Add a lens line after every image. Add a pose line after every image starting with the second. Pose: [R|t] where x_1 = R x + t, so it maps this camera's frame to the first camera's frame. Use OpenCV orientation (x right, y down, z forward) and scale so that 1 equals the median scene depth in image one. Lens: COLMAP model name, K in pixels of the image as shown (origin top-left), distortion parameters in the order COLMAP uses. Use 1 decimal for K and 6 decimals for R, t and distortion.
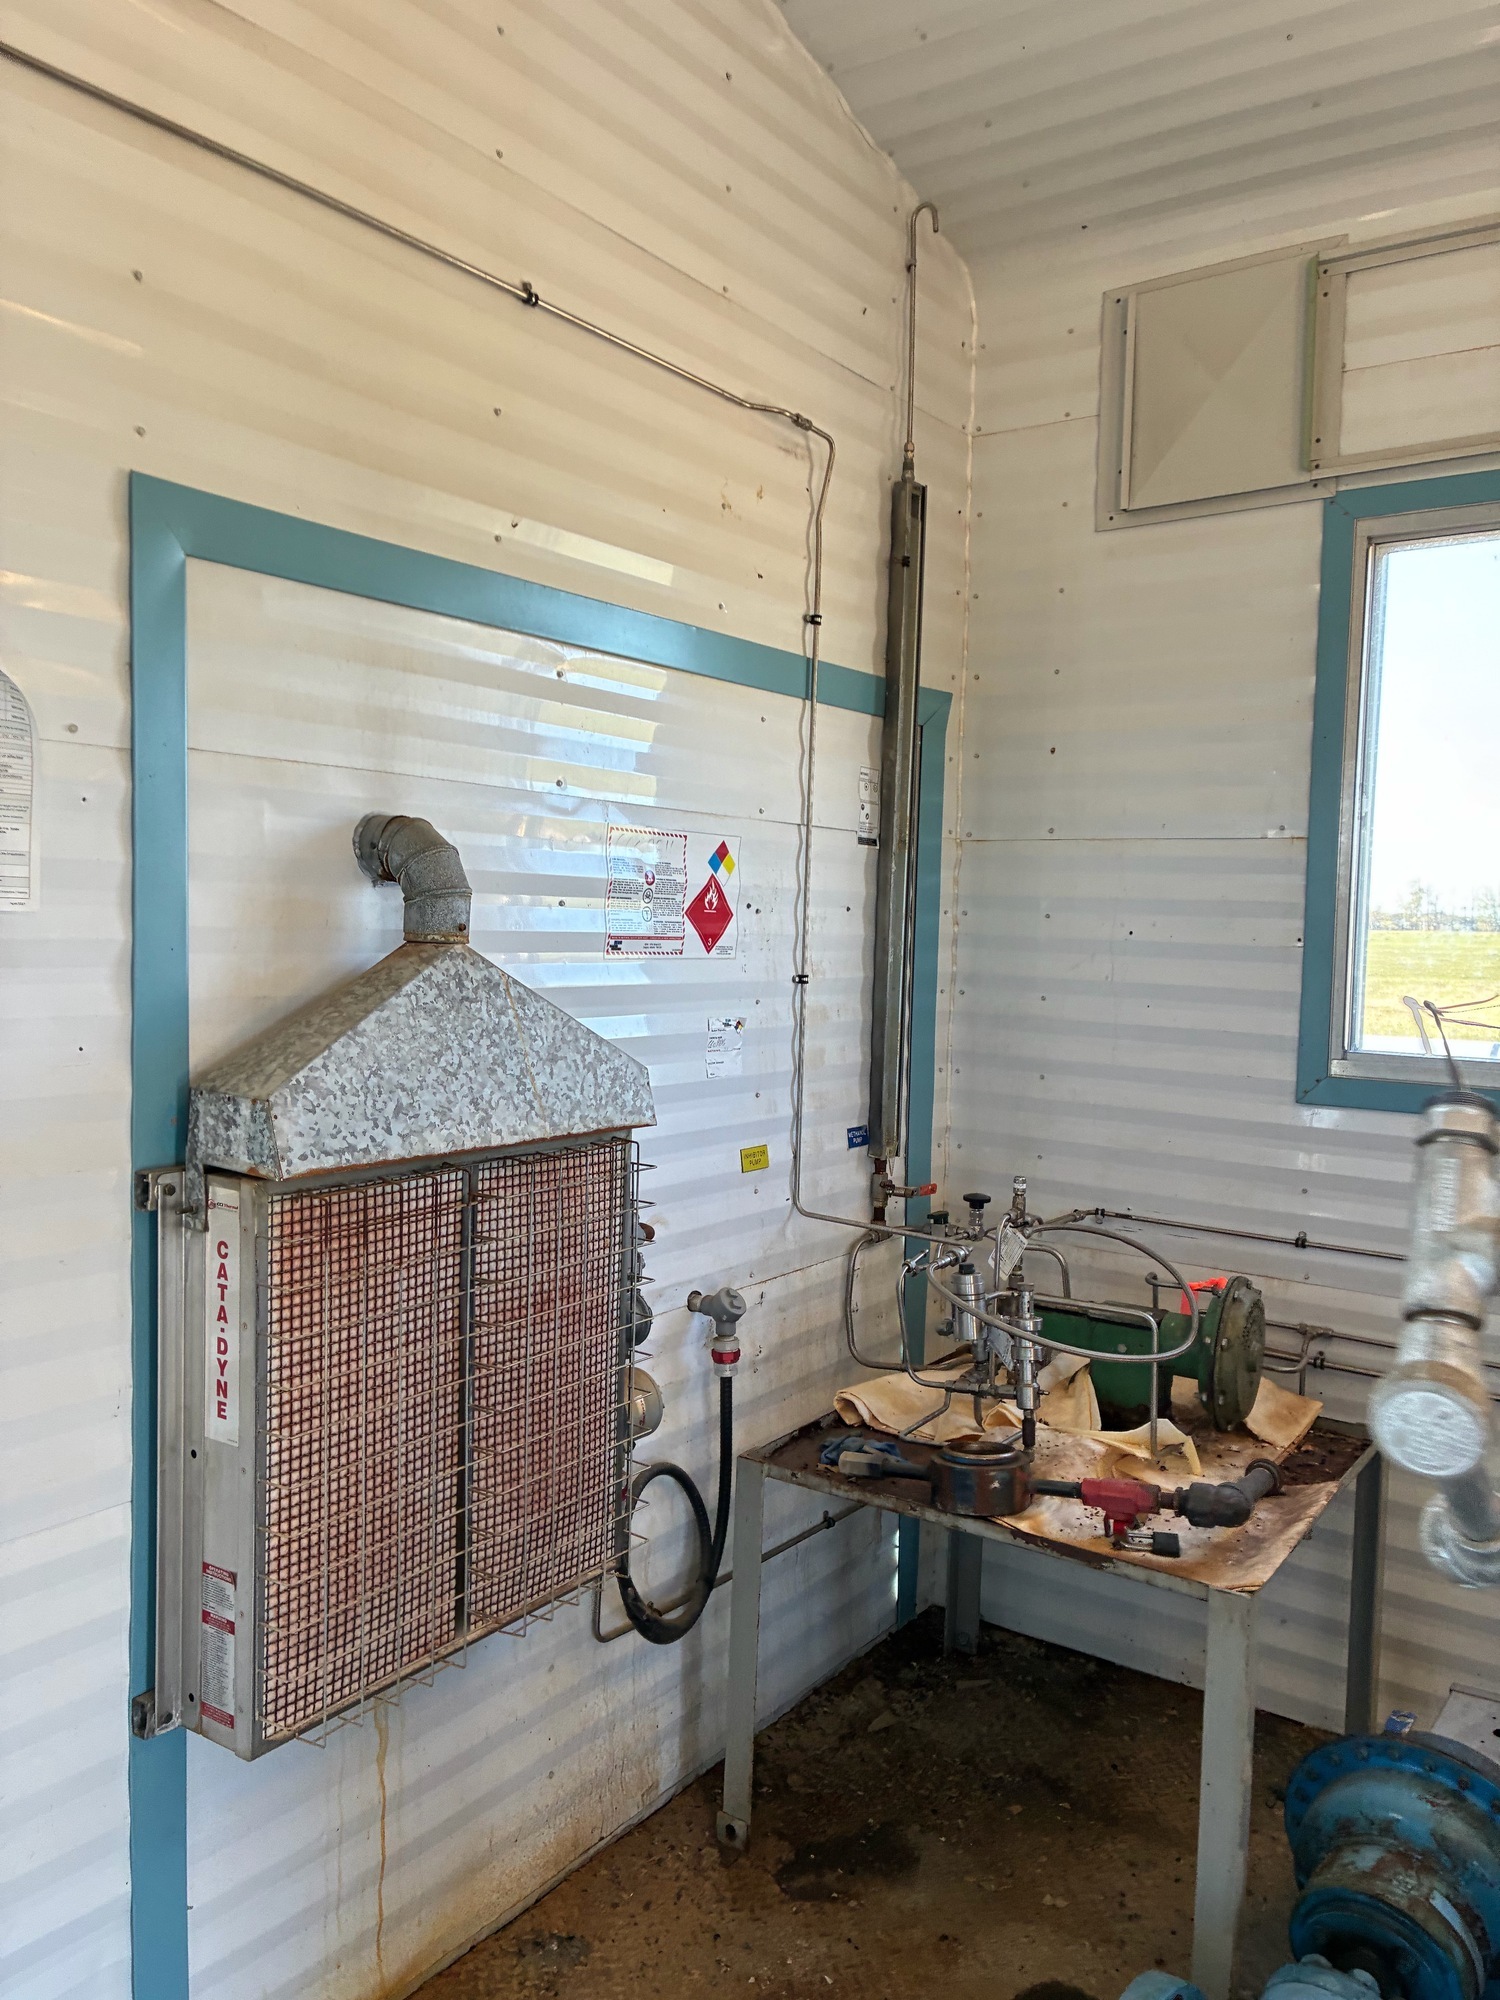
lens RADIAL K [[1533.2, 0, 755.5], [0, 1533.2, 1023.1], [0, 0, 1]] dist [0.062805, -0.091998]
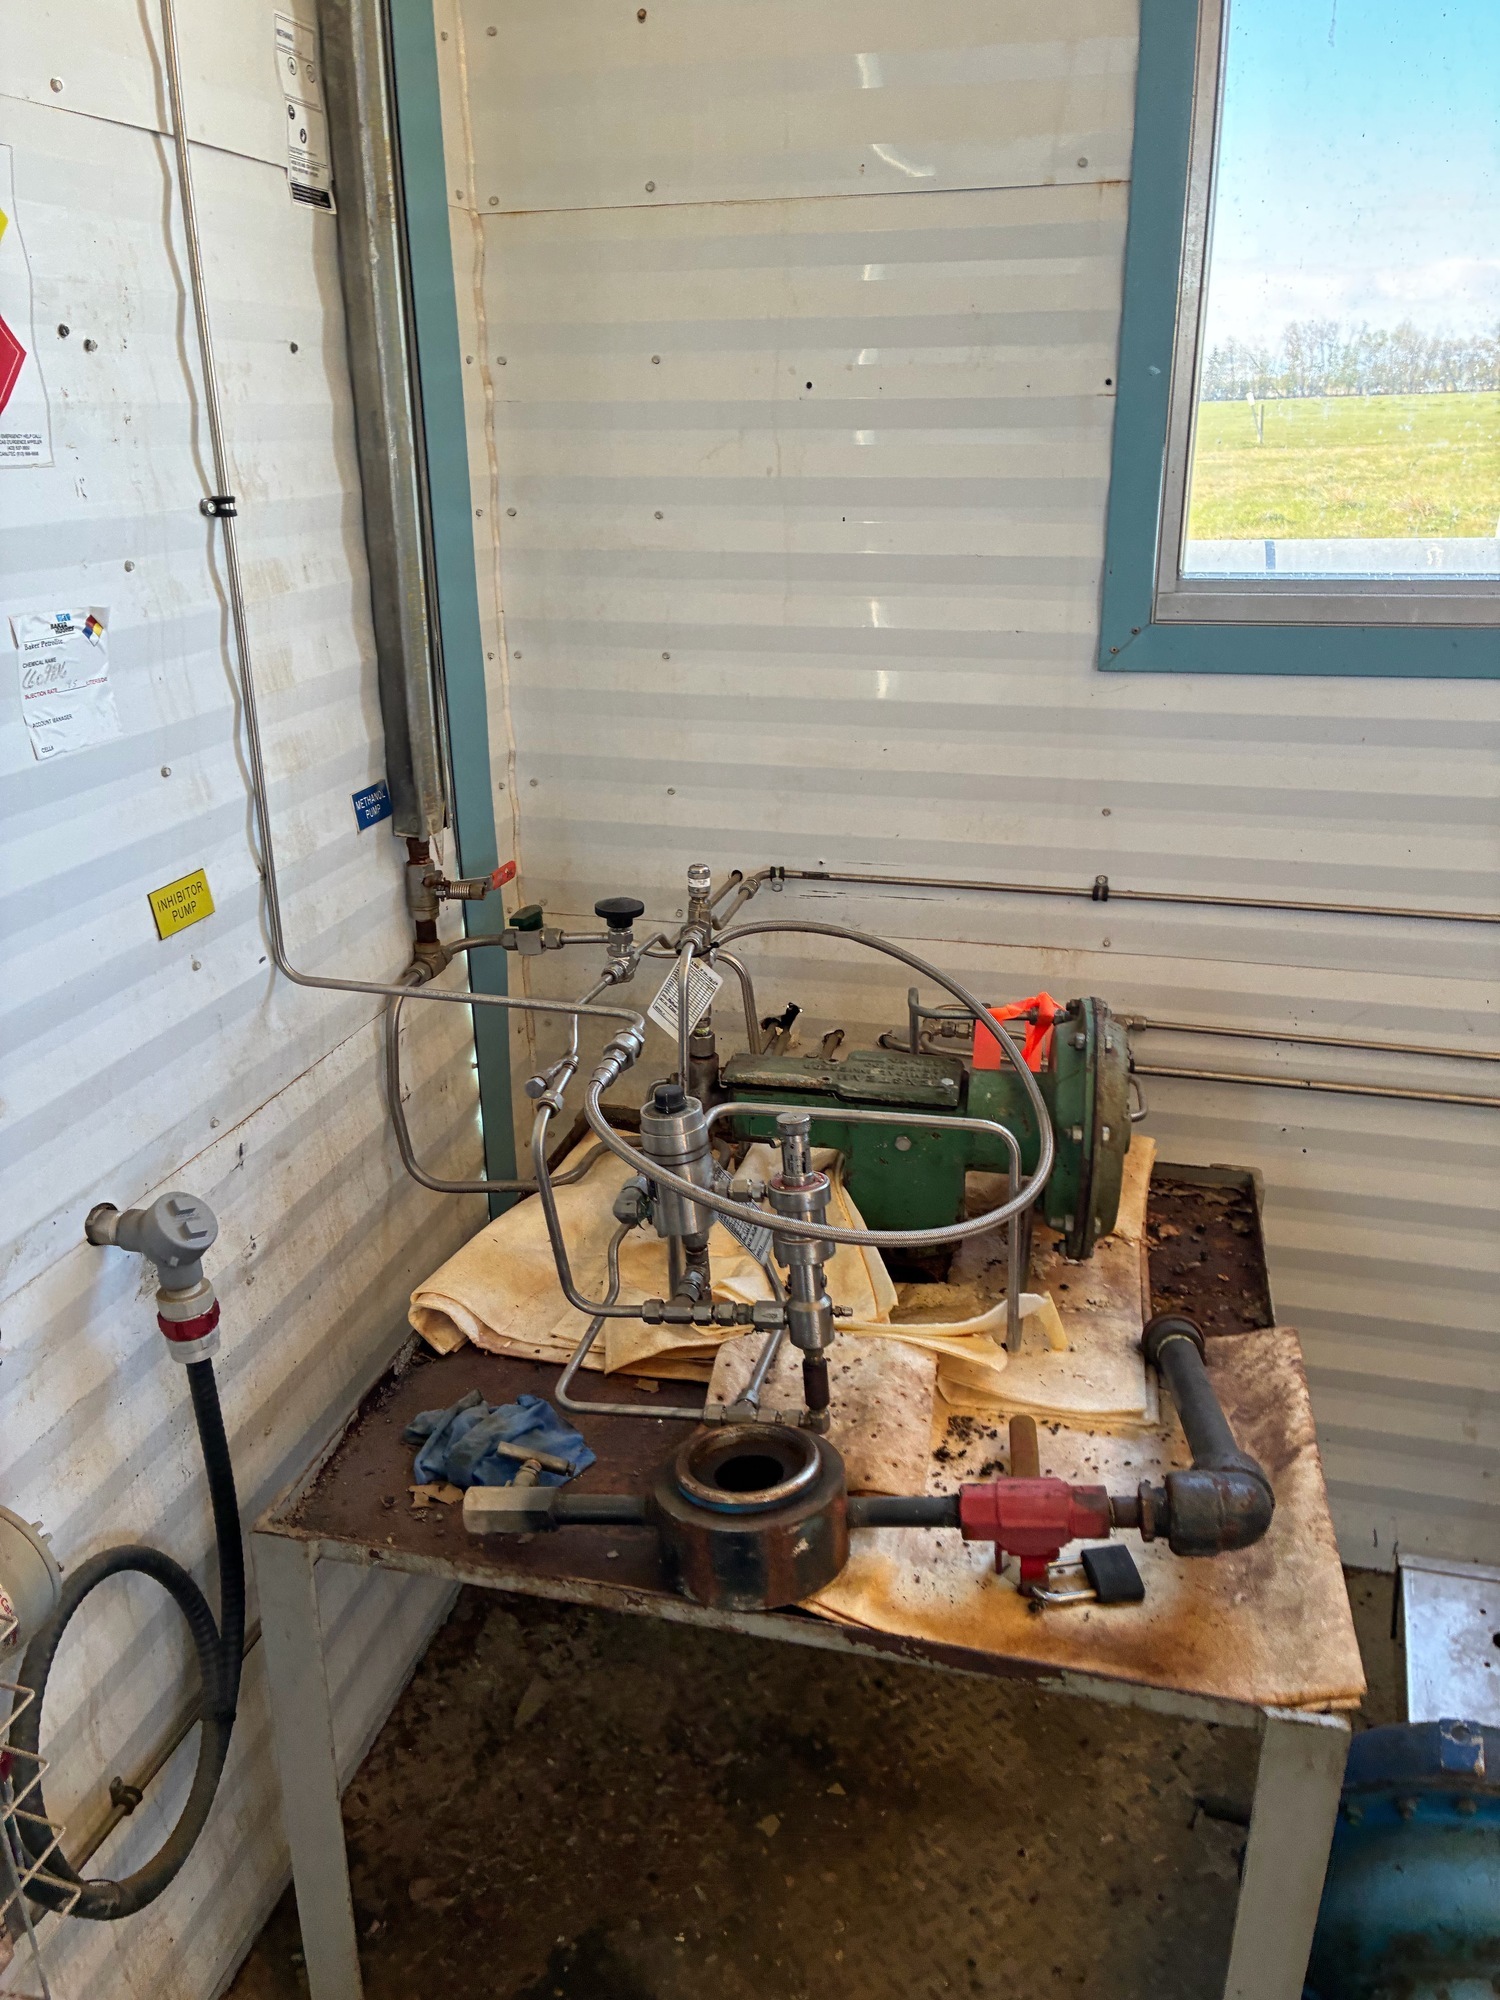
lens RADIAL K [[1527.7, 0, 720.6], [0, 1527.7, 999.8], [0, 0, 1]] dist [0.018523, -0.007138]
pose [[0.938162, -0.159675, 0.307173, 0.005407], [0.063471, 0.951574, 0.300795, -0.016149], [-0.340327, -0.262698, 0.902866, 0.478511]]
